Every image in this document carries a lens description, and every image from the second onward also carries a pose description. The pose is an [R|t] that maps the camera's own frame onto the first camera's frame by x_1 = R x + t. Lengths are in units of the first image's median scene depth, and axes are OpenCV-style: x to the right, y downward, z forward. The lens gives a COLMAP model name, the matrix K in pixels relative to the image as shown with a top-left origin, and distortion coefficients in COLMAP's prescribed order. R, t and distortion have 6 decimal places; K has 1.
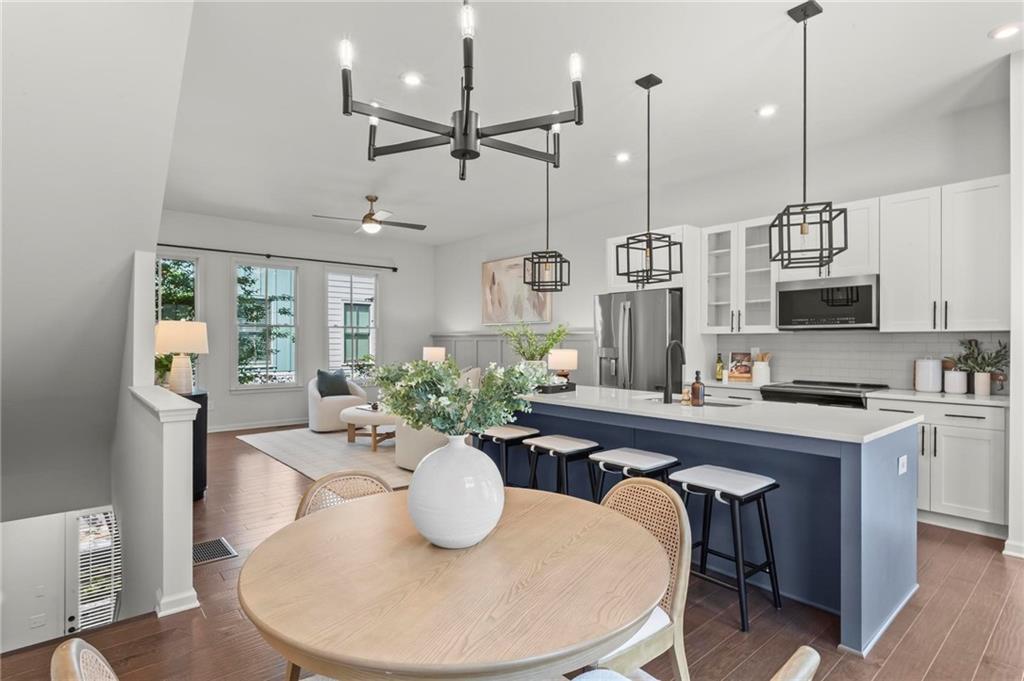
lens RADIAL K [[526.2, 0, 512.3], [0, 526.2, 338.9], [0, 0, 1]] dist [-0.000275, 0.004436]
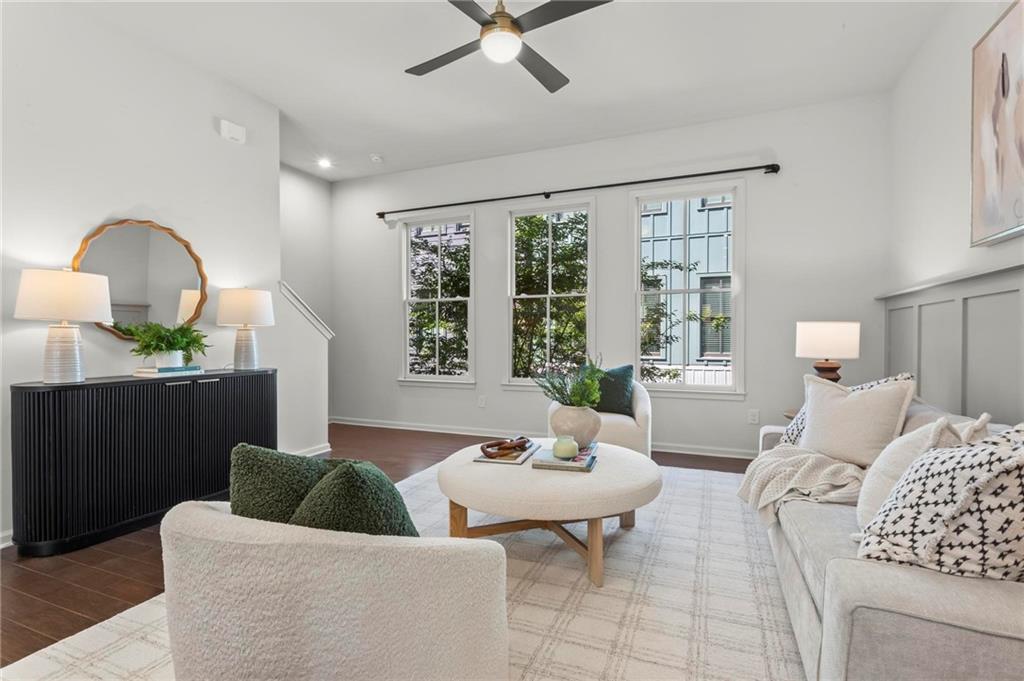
lens RADIAL K [[484.8, 0, 510.9], [0, 484.8, 339.7], [0, 0, 1]] dist [-0.003306, 0.001474]
pose [[0.447092, 0.003745, -0.894480, 0.143674], [0.006591, 0.999950, 0.007481, 0.045814], [0.894464, -0.009240, 0.447045, 1.122642]]
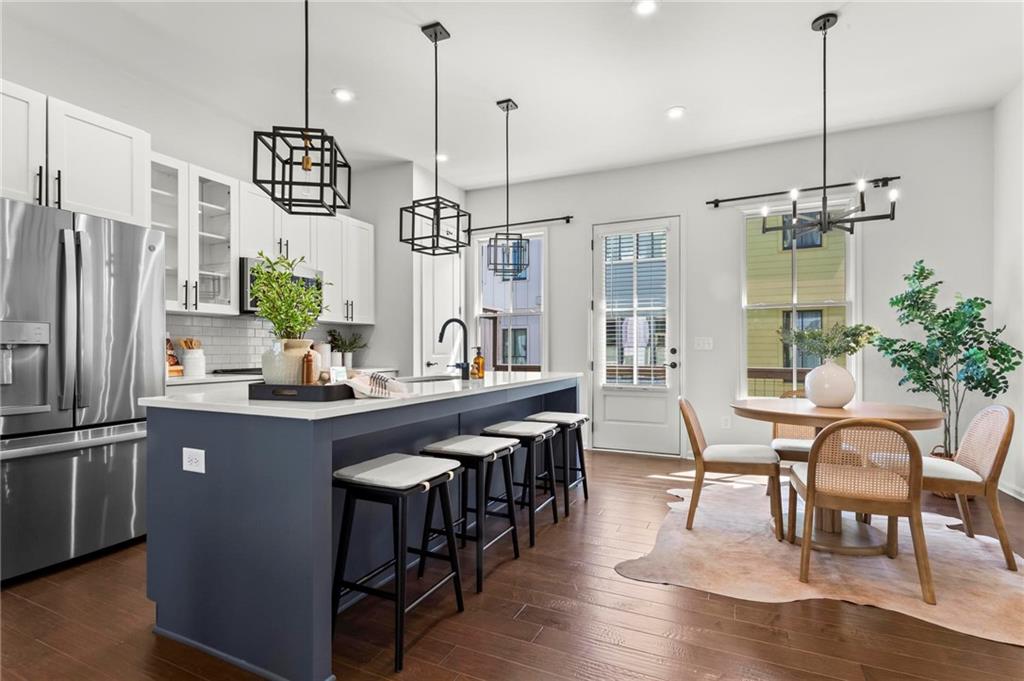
lens RADIAL K [[484.8, 0, 519.6], [0, 484.8, 349.6], [0, 0, 1]] dist [-0.003306, 0.001474]
pose [[-0.430192, -0.003172, 0.902732, -0.431114], [-0.006034, 0.999982, 0.000638, 0.043268], [-0.902717, -0.005173, -0.430203, 0.926703]]
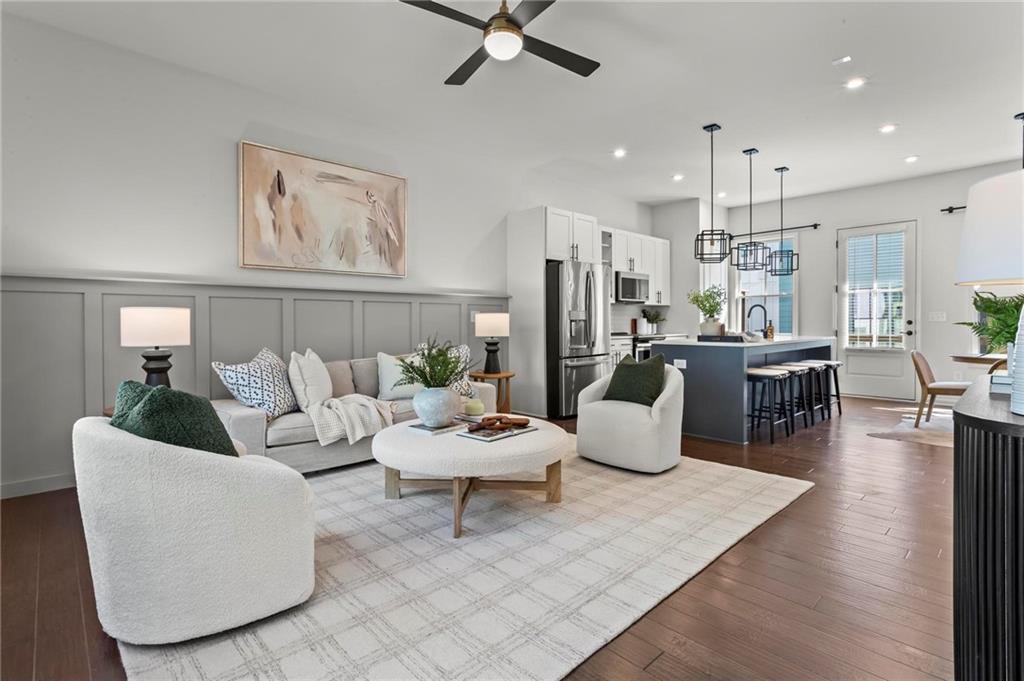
lens RADIAL K [[484.8, 0, 515.4], [0, 484.8, 328.5], [0, 0, 1]] dist [-0.003306, 0.001474]
pose [[-0.053677, -0.016567, 0.998421, -0.958028], [-0.003762, 0.999859, 0.016388, 0.043547], [-0.998551, -0.002876, -0.053731, 1.383064]]
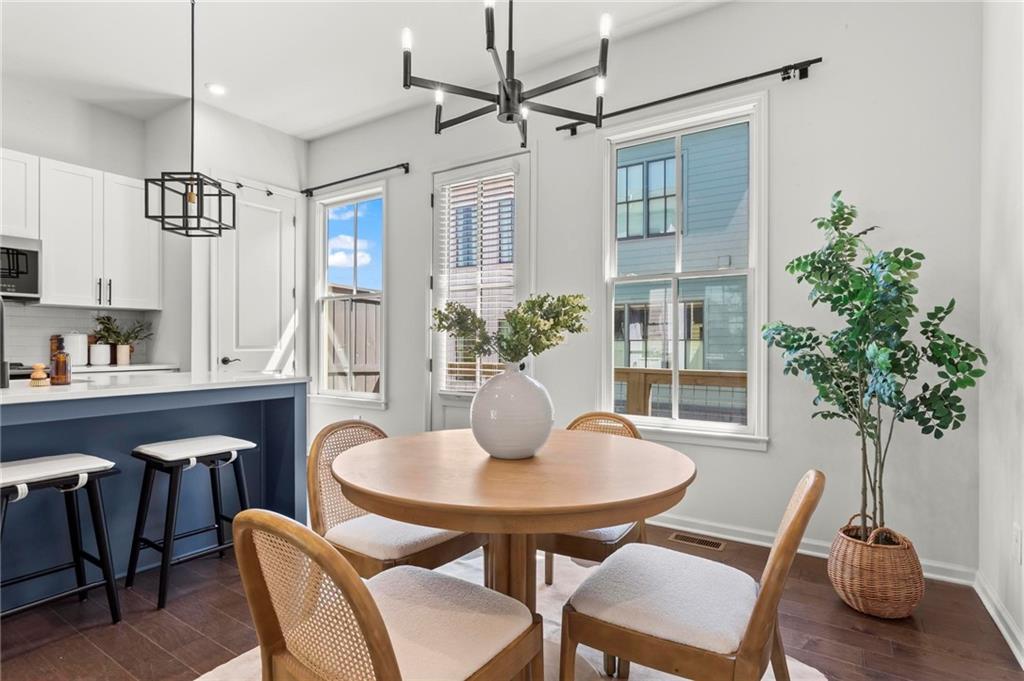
lens RADIAL K [[526.2, 0, 514.4], [0, 526.2, 339.4], [0, 0, 1]] dist [-0.000275, 0.004436]
pose [[-0.293222, -0.000136, 0.956044, -0.385658], [-0.009784, 0.999948, -0.002859, 0.038275], [-0.955994, -0.010192, -0.293208, 0.417739]]
